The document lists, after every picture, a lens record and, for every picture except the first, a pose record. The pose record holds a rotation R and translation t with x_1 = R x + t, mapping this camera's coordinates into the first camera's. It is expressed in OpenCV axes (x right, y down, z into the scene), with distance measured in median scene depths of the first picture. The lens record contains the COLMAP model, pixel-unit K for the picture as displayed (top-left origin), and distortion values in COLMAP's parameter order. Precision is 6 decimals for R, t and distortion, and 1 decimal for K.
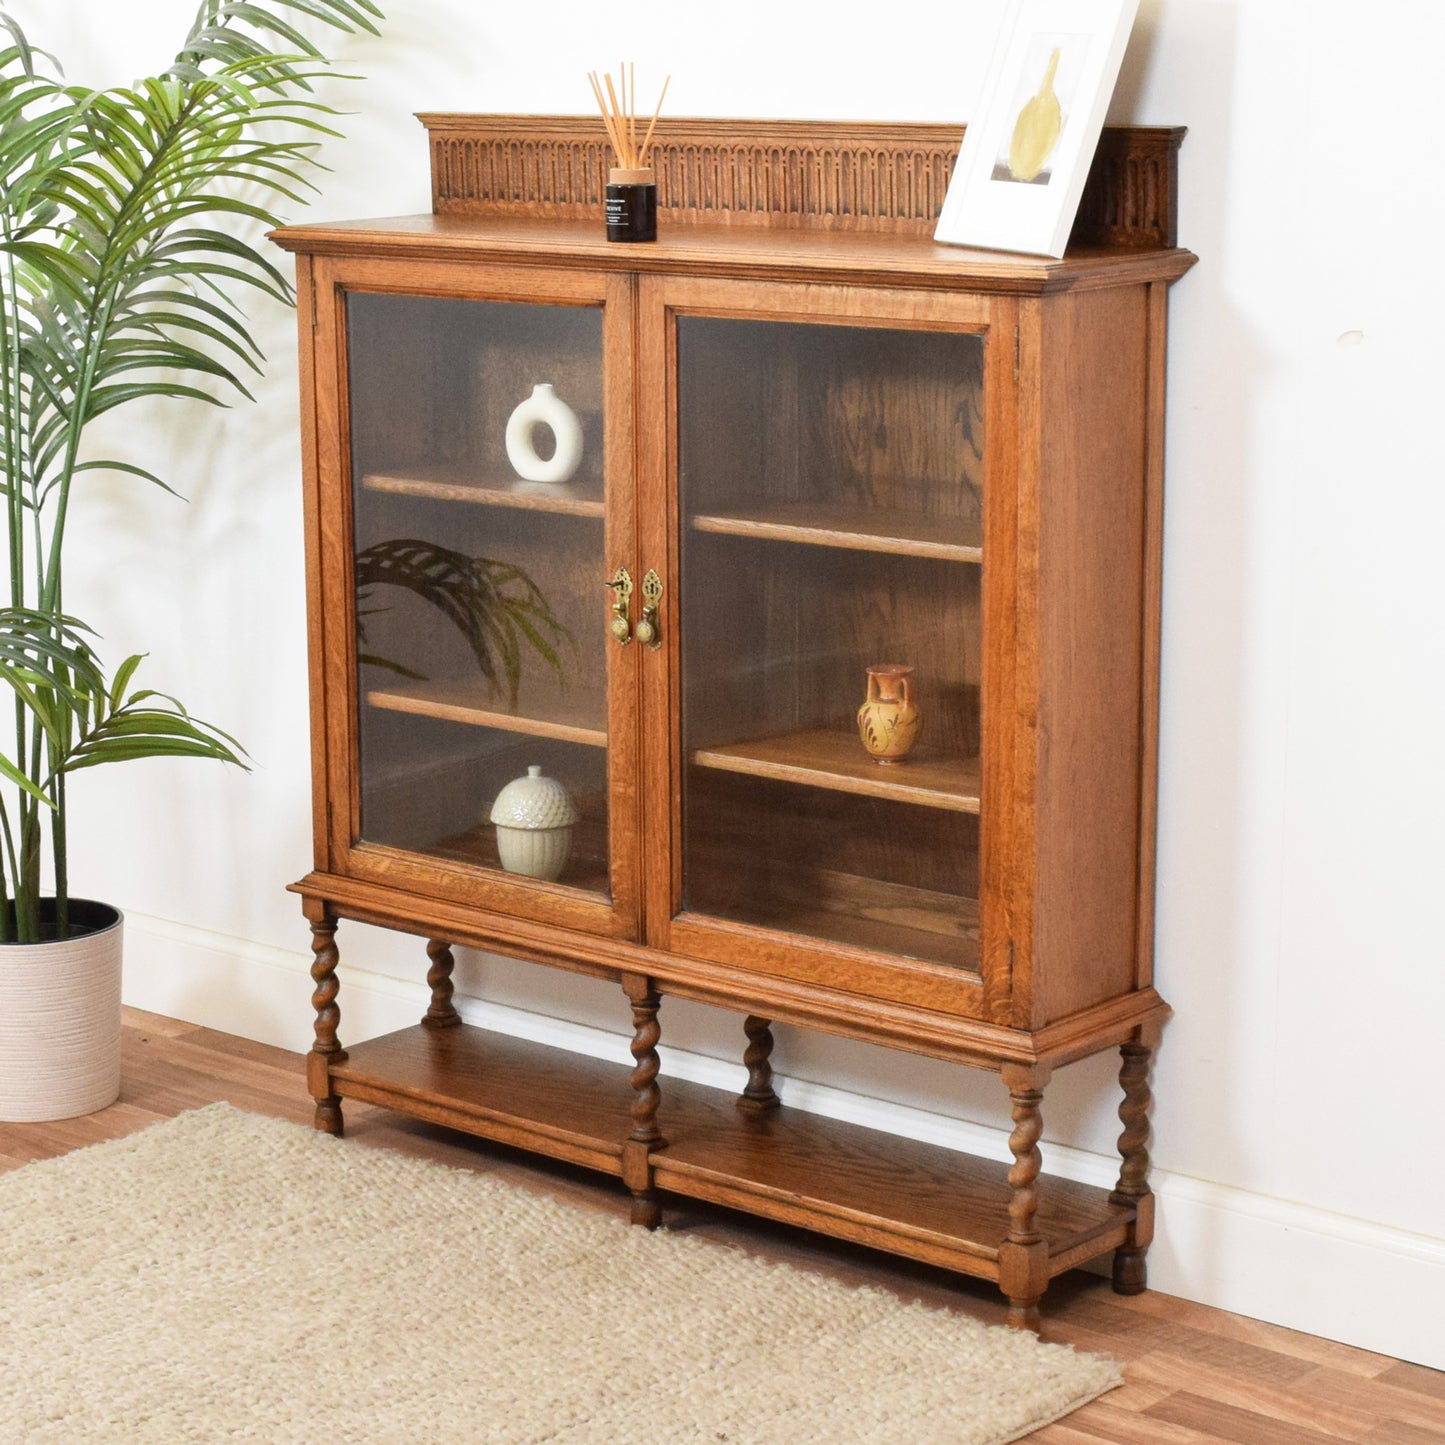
lens RADIAL K [[3357.8, 0, 721.8], [0, 3357.8, 695.7], [0, 0, 1]] dist [0.024385, 0.033244]
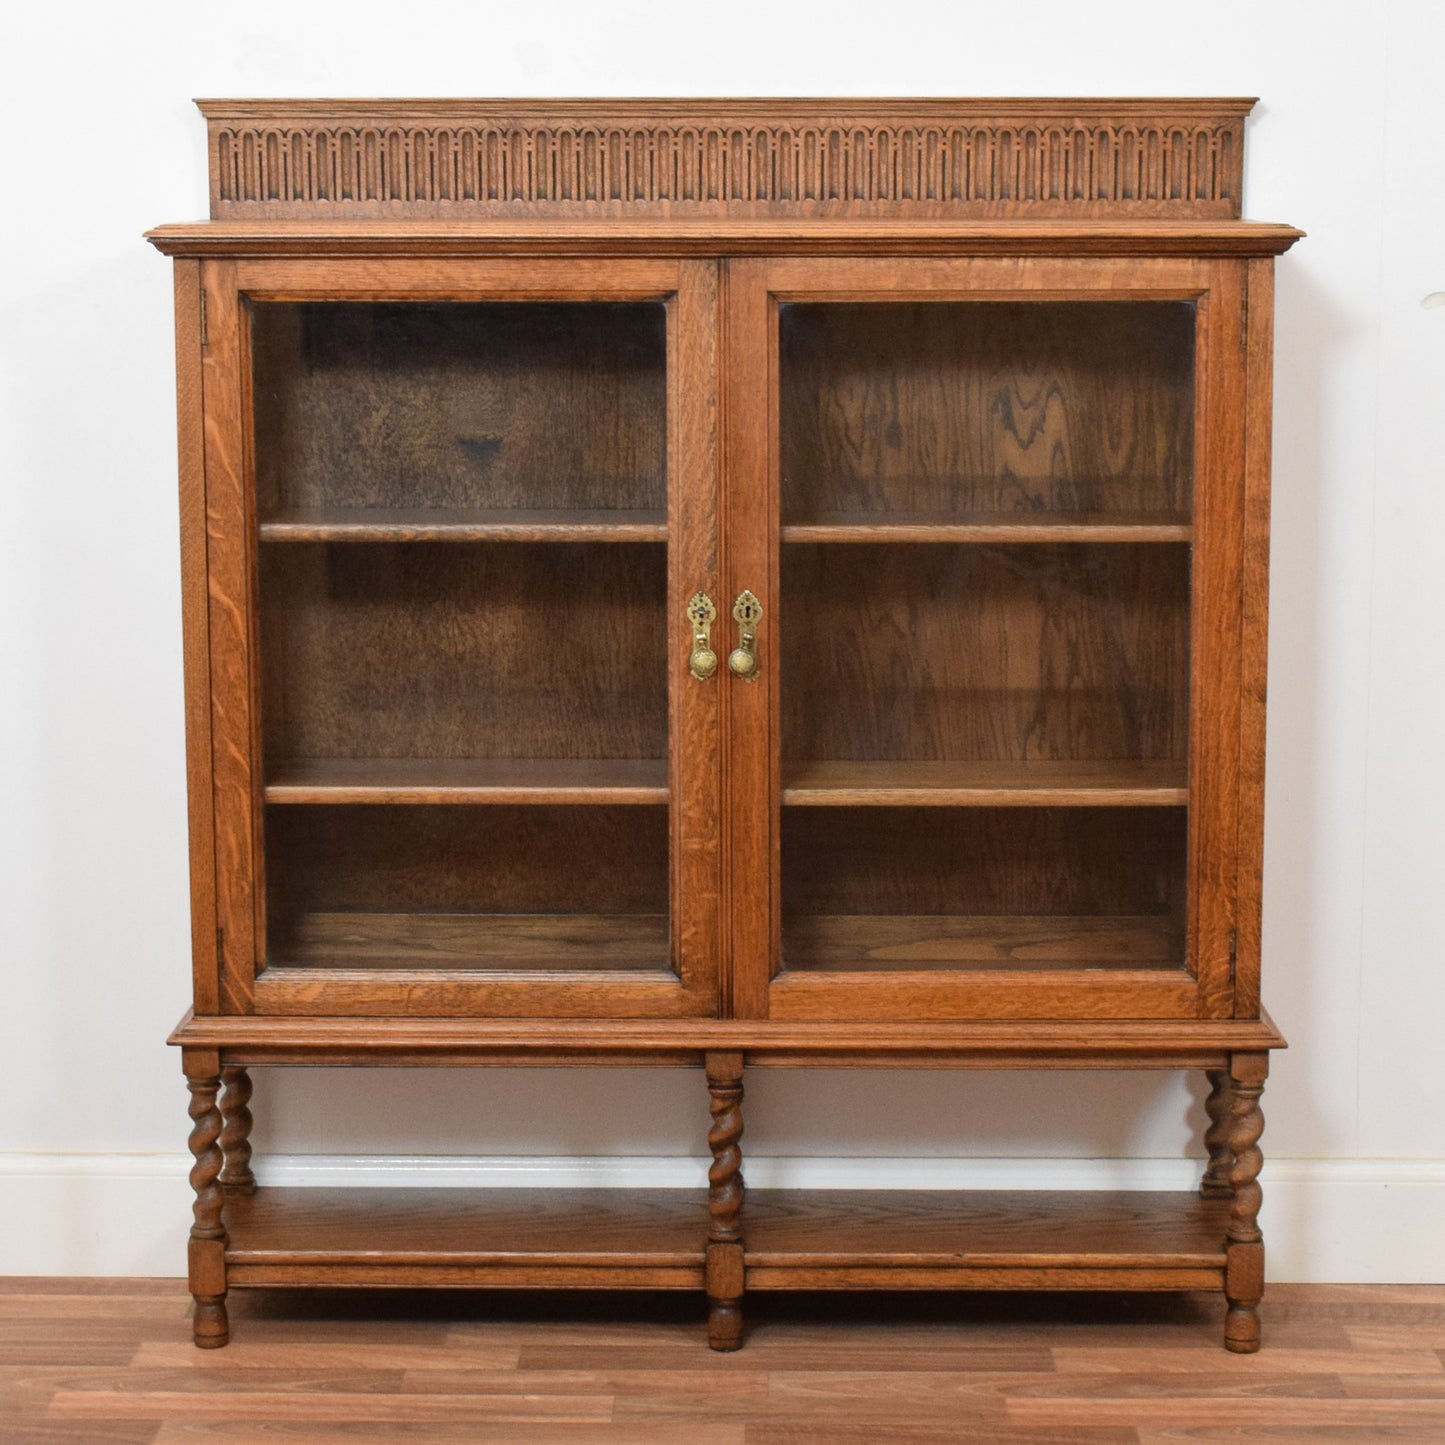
lens RADIAL K [[3511.1, 0, 716.1], [0, 3511.1, 754.1], [0, 0, 1]] dist [-0.007189, 0.343190]
pose [[0.779874, -0.094265, 0.618798, -0.605475], [0.121640, 0.992572, -0.002099, 0.006641], [-0.614004, 0.076907, 0.785547, 0.273616]]
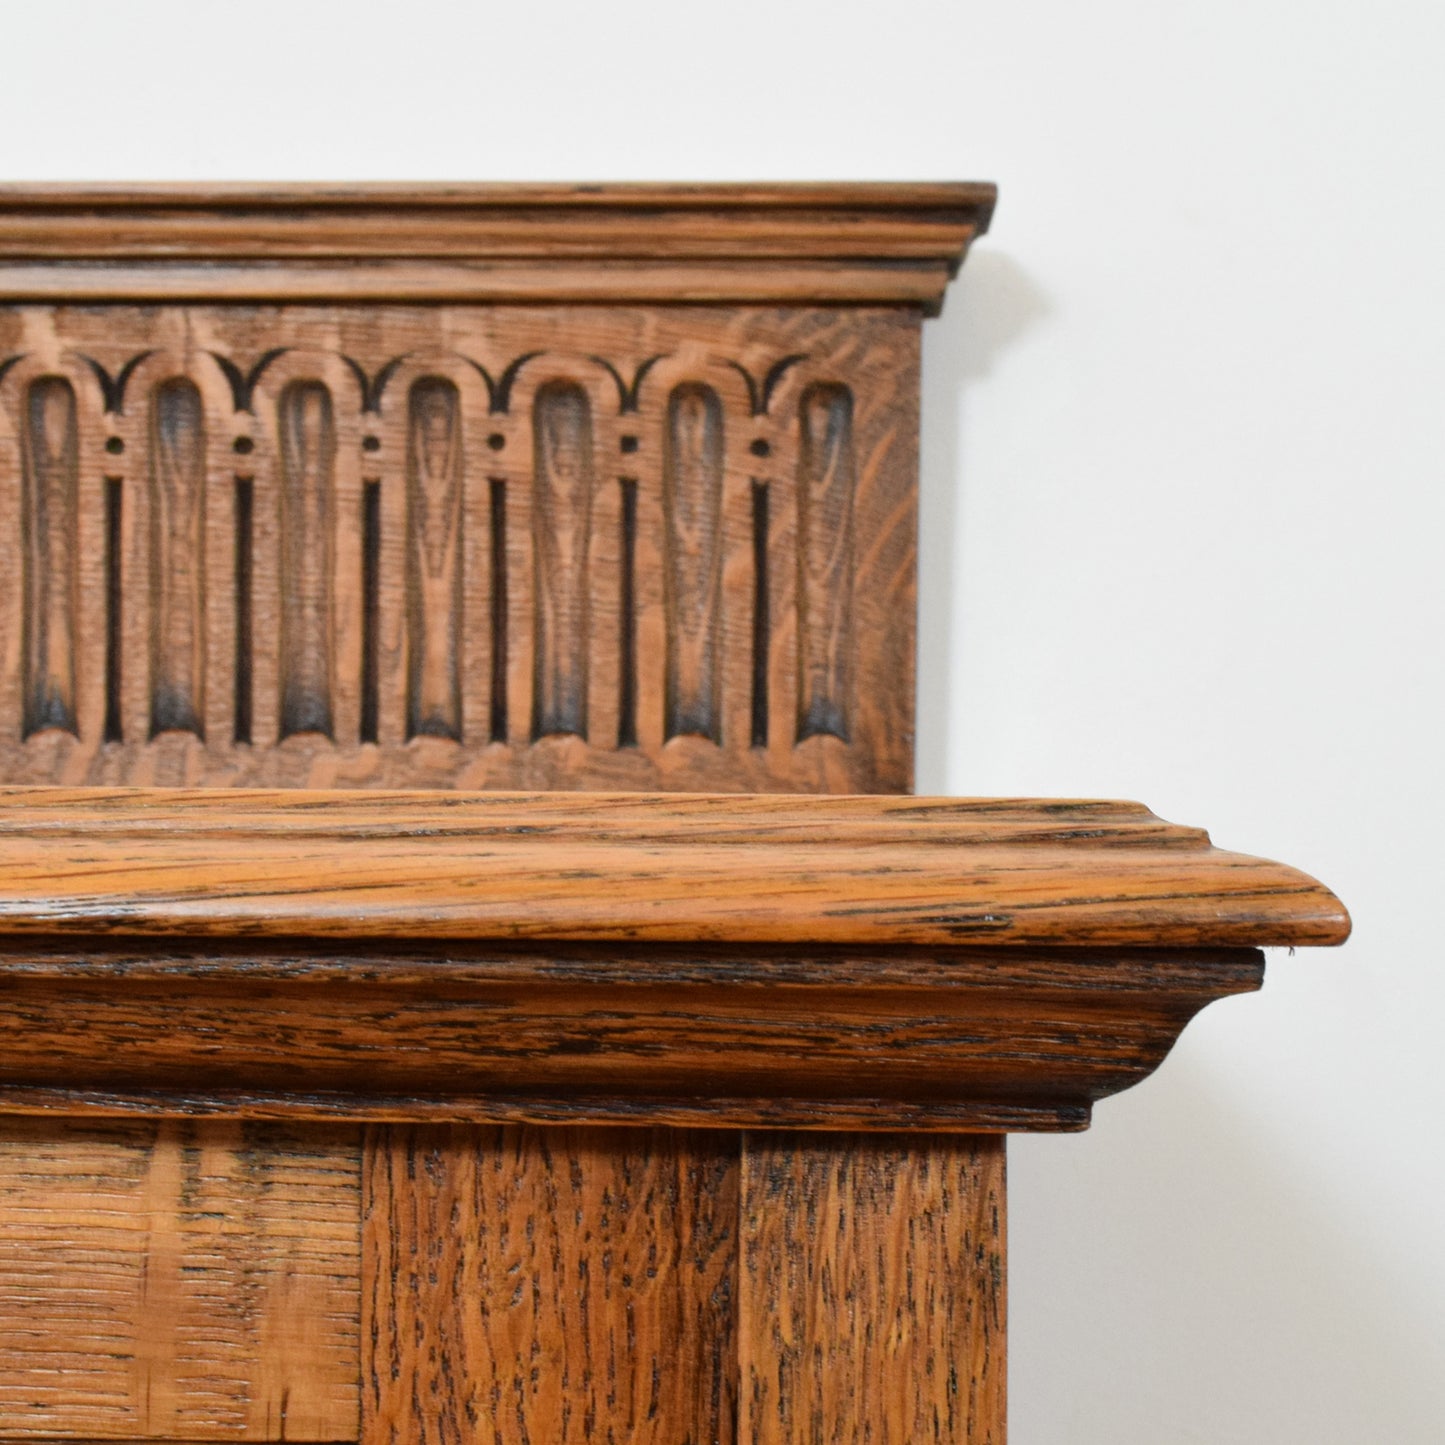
lens RADIAL K [[2387.8, 0, 722.4], [0, 2387.8, 929.0], [0, 0, 1]] dist [-0.014688, -0.003452]
pose [[0.798827, 0.012706, 0.601426, 0.042400], [0.103485, 0.981970, -0.158196, -0.102296], [-0.592592, 0.188610, 0.783110, 0.847357]]
